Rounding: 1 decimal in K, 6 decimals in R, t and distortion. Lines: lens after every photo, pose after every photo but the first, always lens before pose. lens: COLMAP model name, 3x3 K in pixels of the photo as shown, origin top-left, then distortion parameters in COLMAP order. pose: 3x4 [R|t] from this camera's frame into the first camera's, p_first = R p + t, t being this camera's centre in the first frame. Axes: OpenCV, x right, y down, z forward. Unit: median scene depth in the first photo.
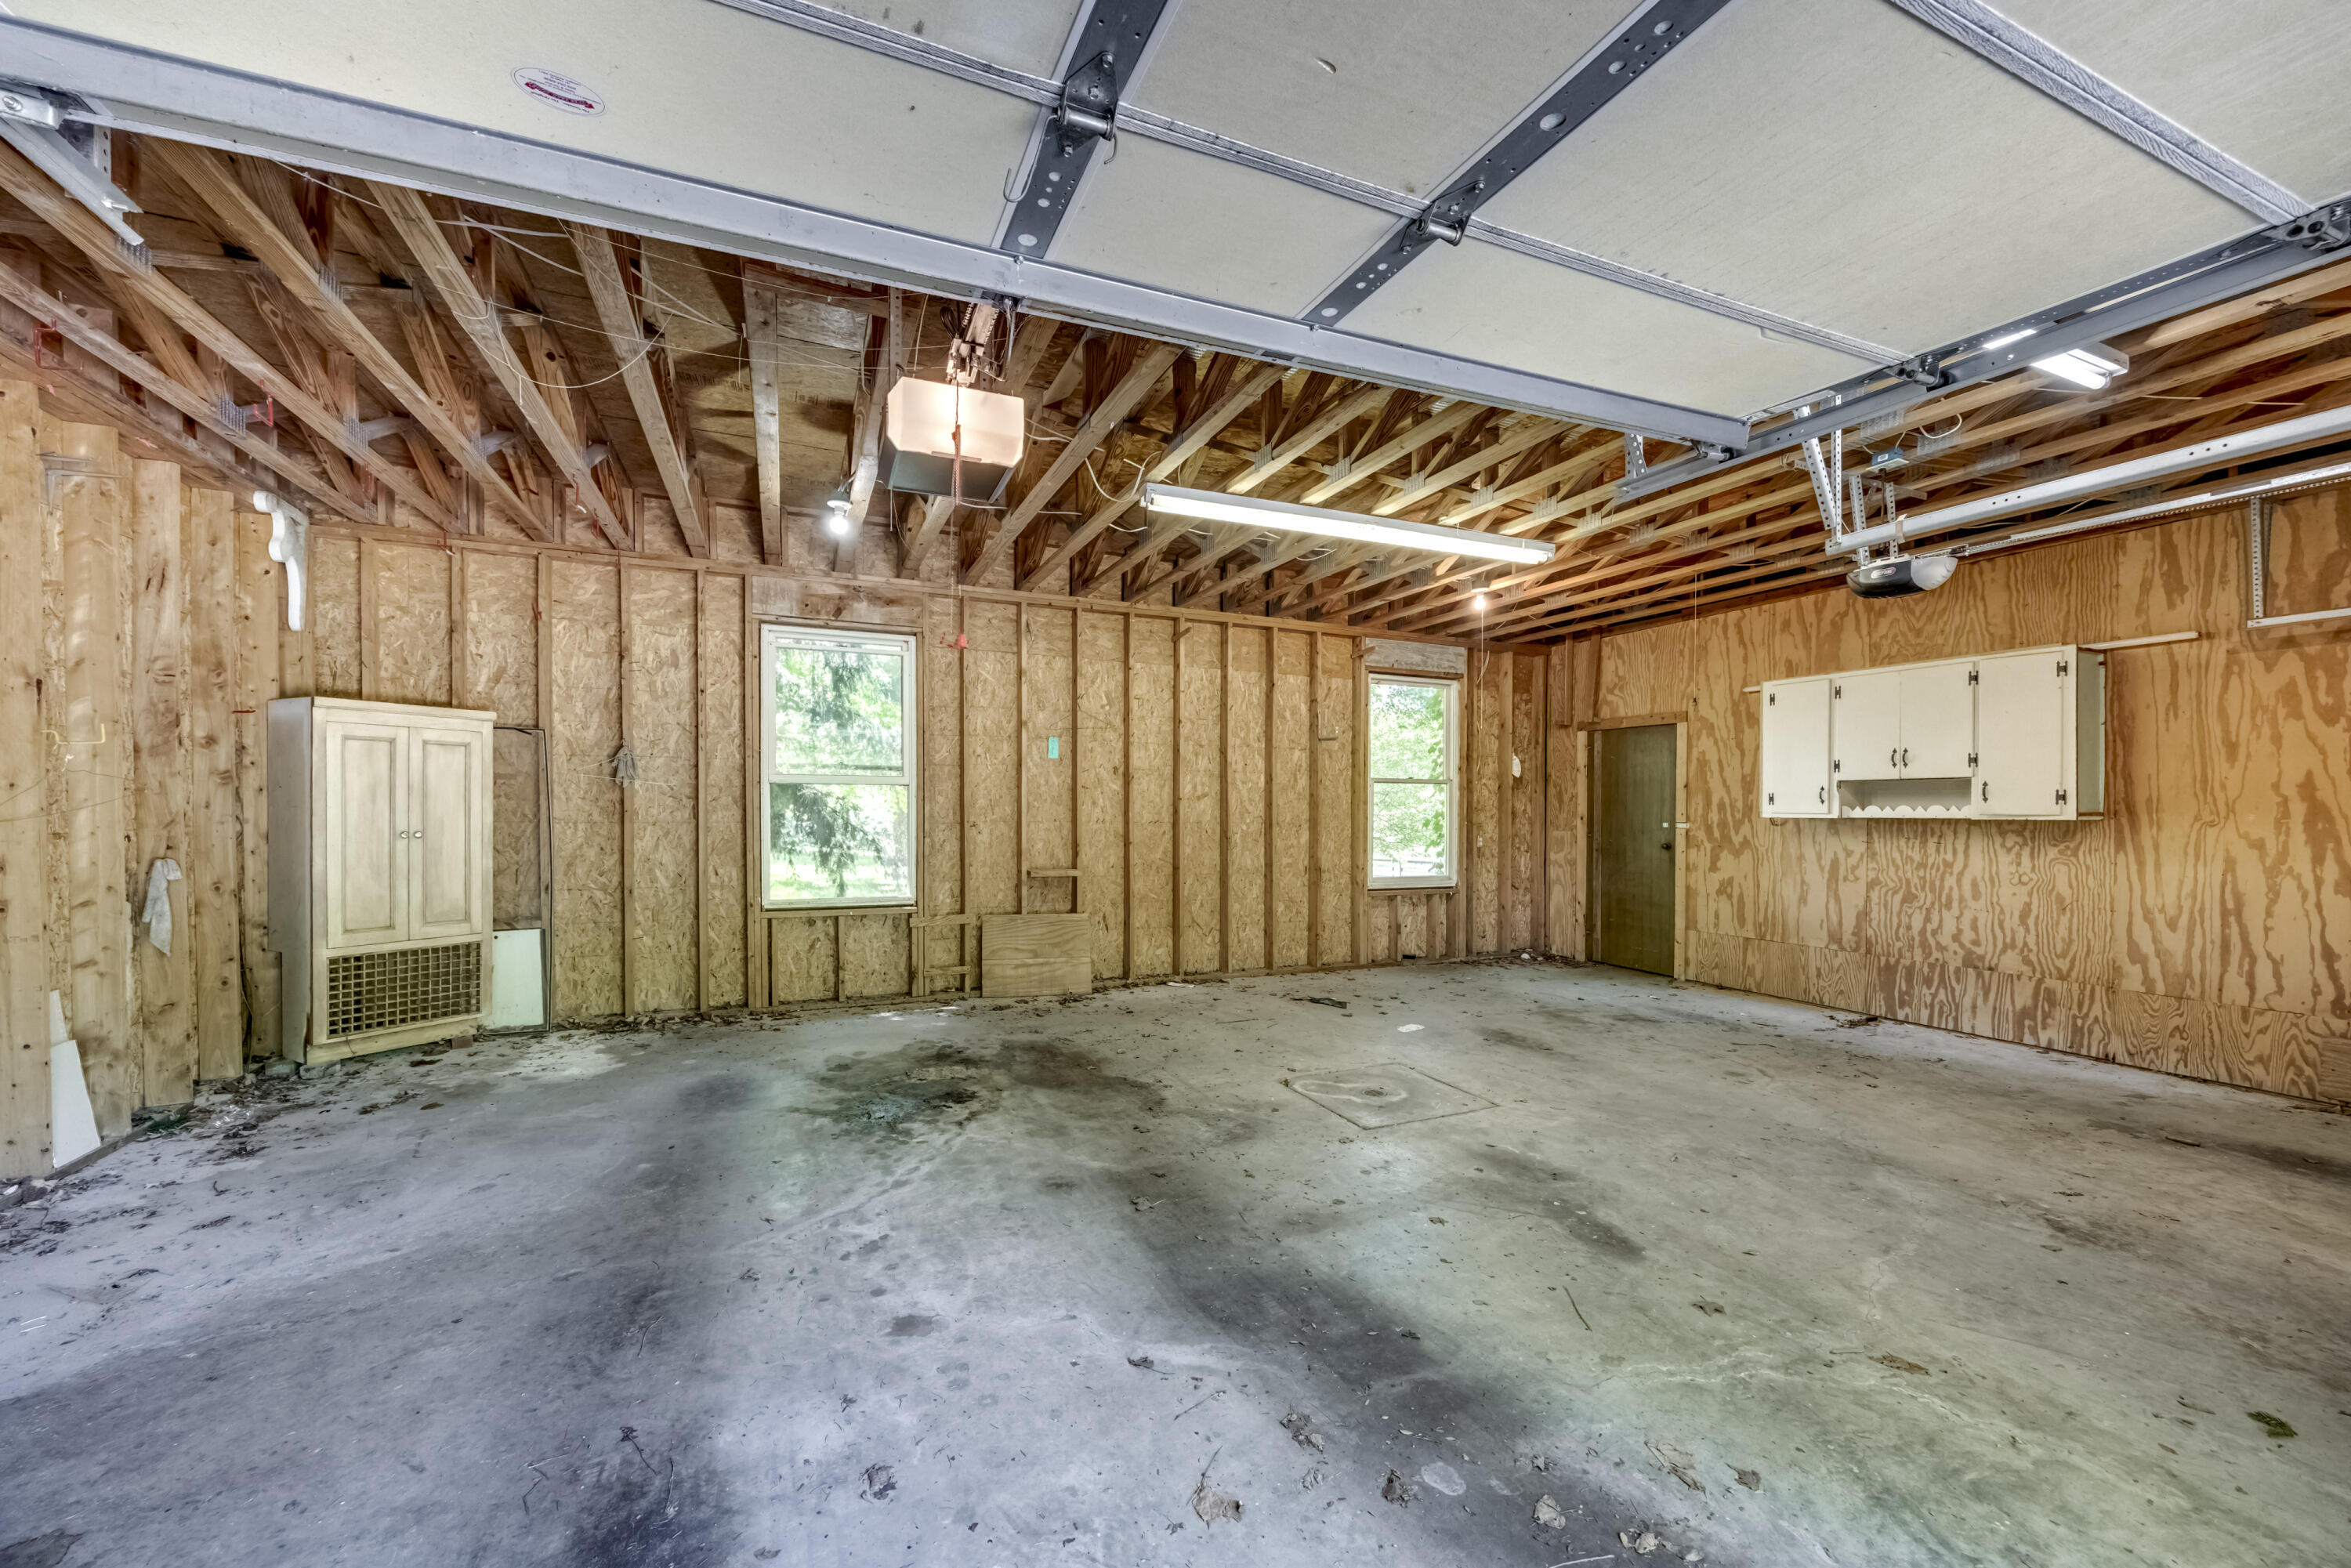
lens RADIAL K [[897.6, 0, 1190.6], [0, 897.6, 800.9], [0, 0, 1]] dist [-0.007288, 0.001122]
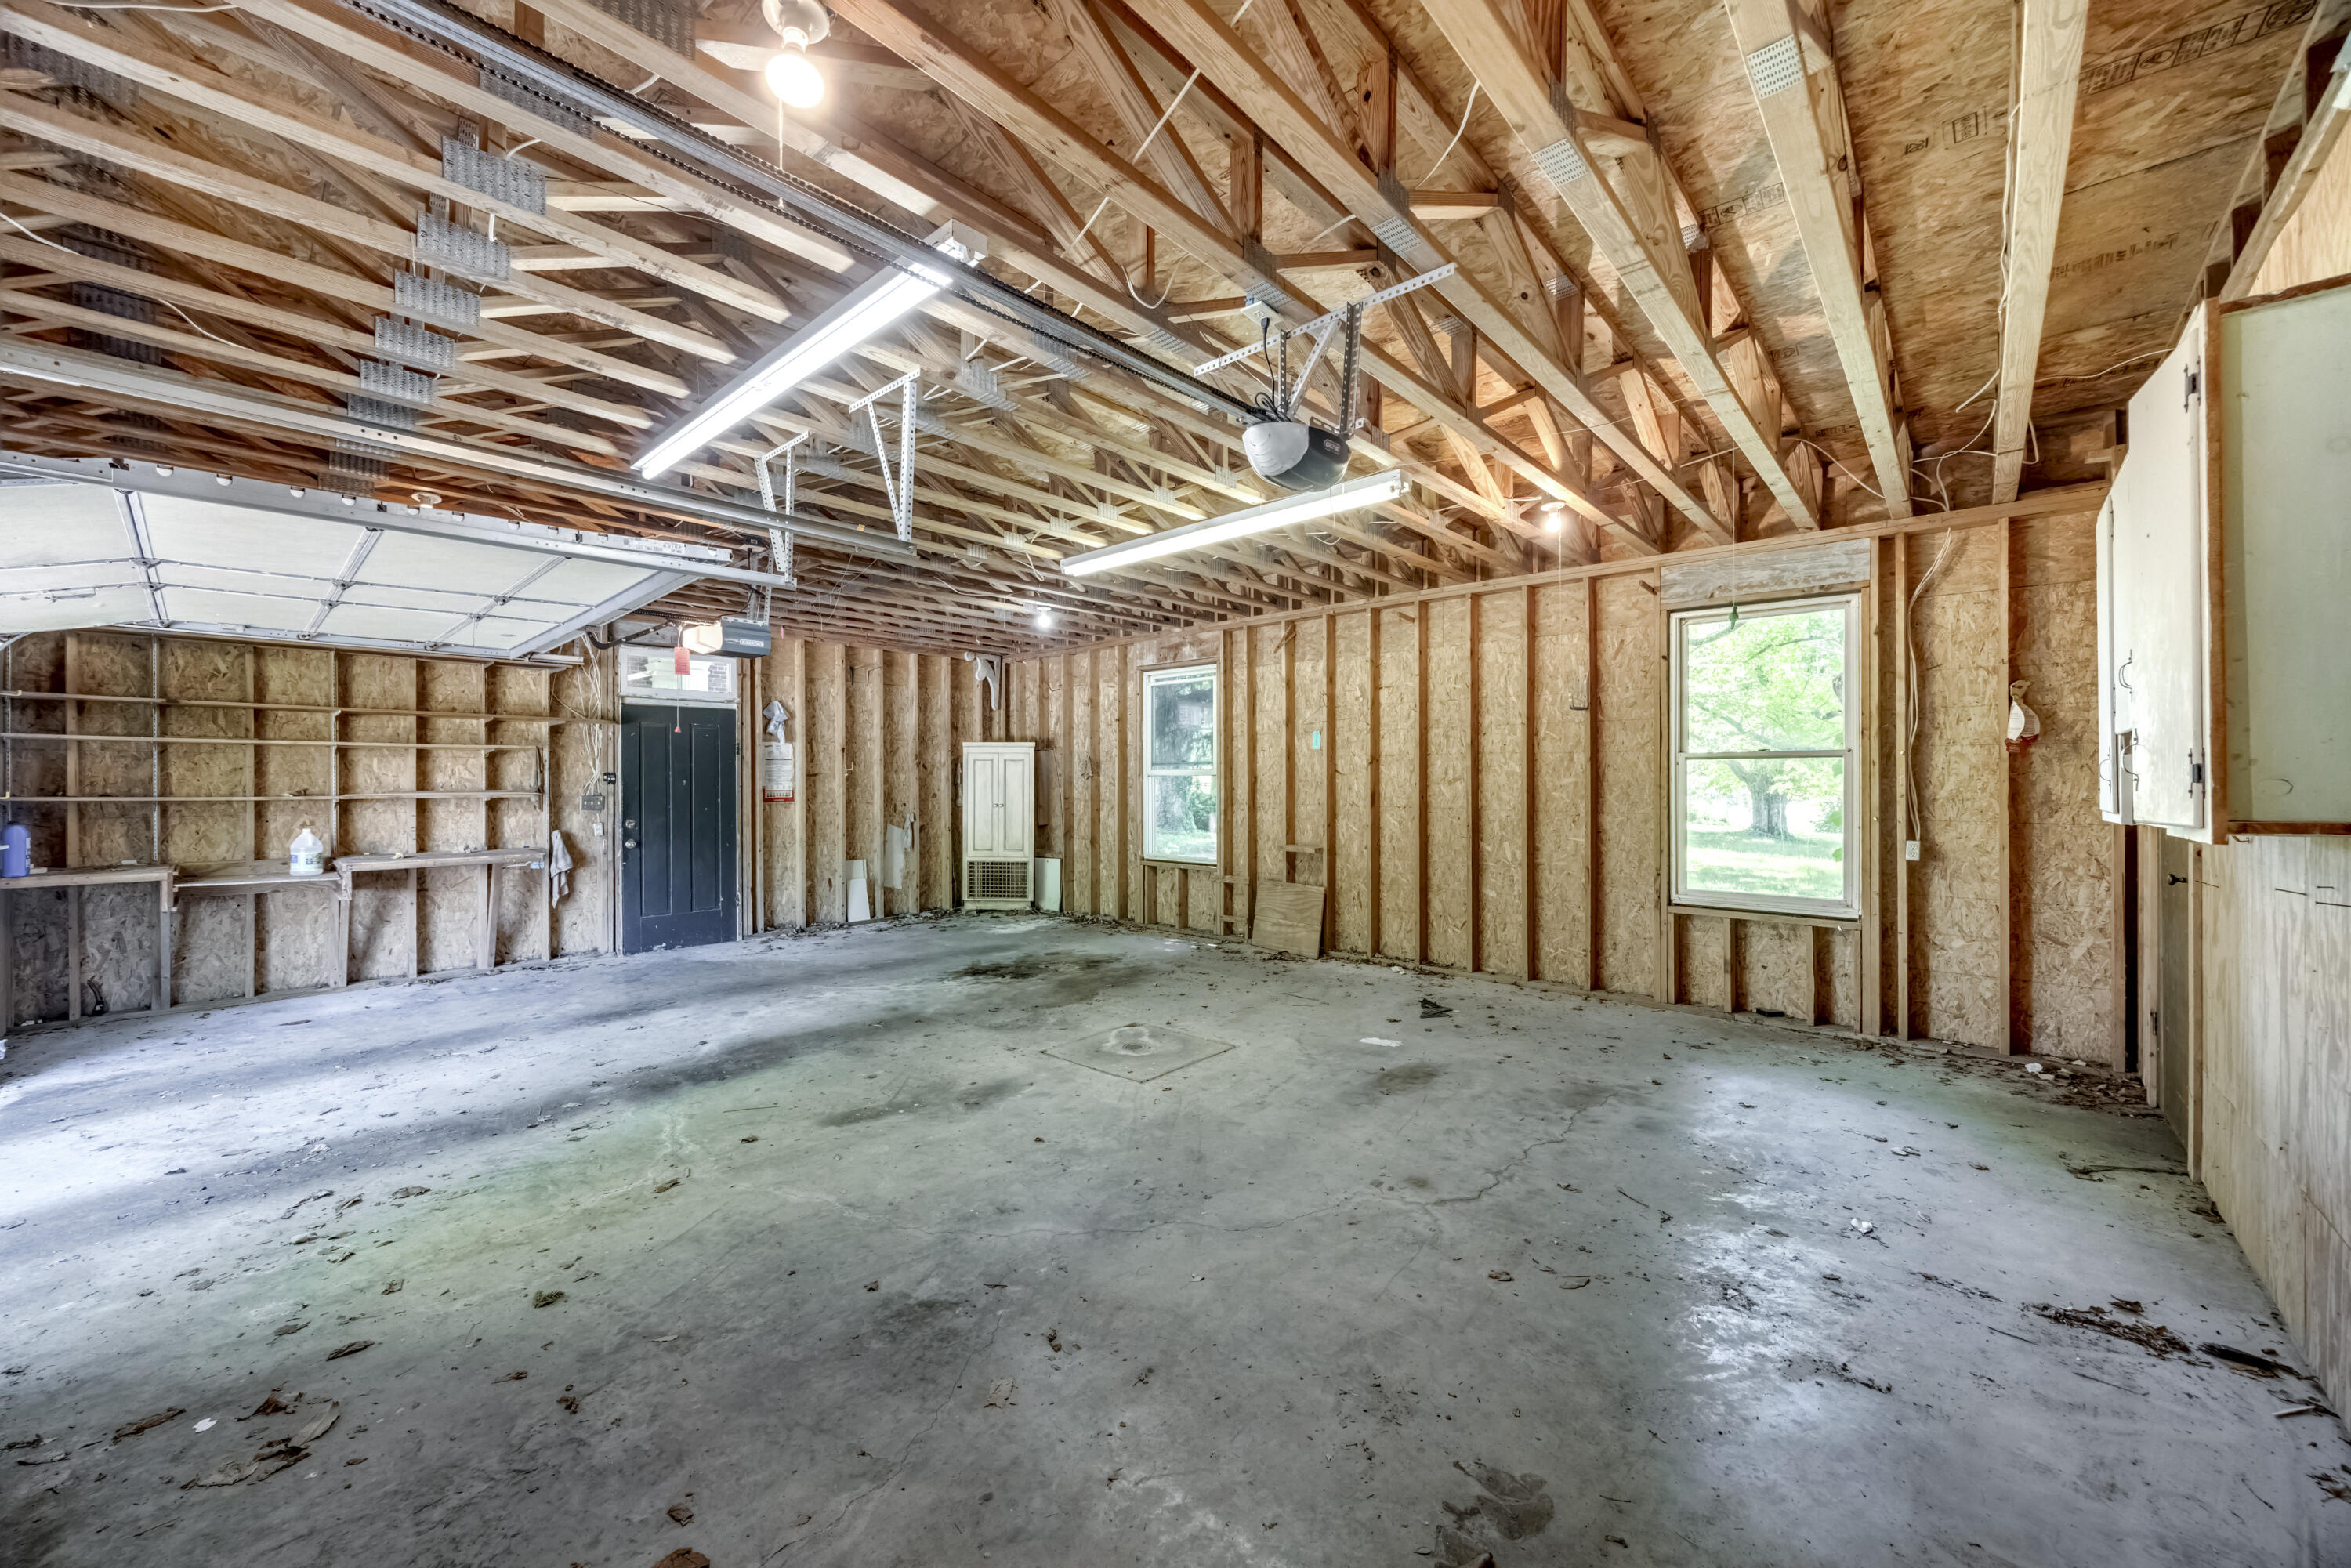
lens RADIAL K [[897.6, 0, 1200.9], [0, 897.6, 781.4], [0, 0, 1]] dist [-0.007288, 0.001122]
pose [[0.420744, -0.006279, -0.907158, 1.425141], [0.005106, 0.999977, -0.004553, -0.002471], [0.907165, -0.002716, 0.420766, 0.680665]]
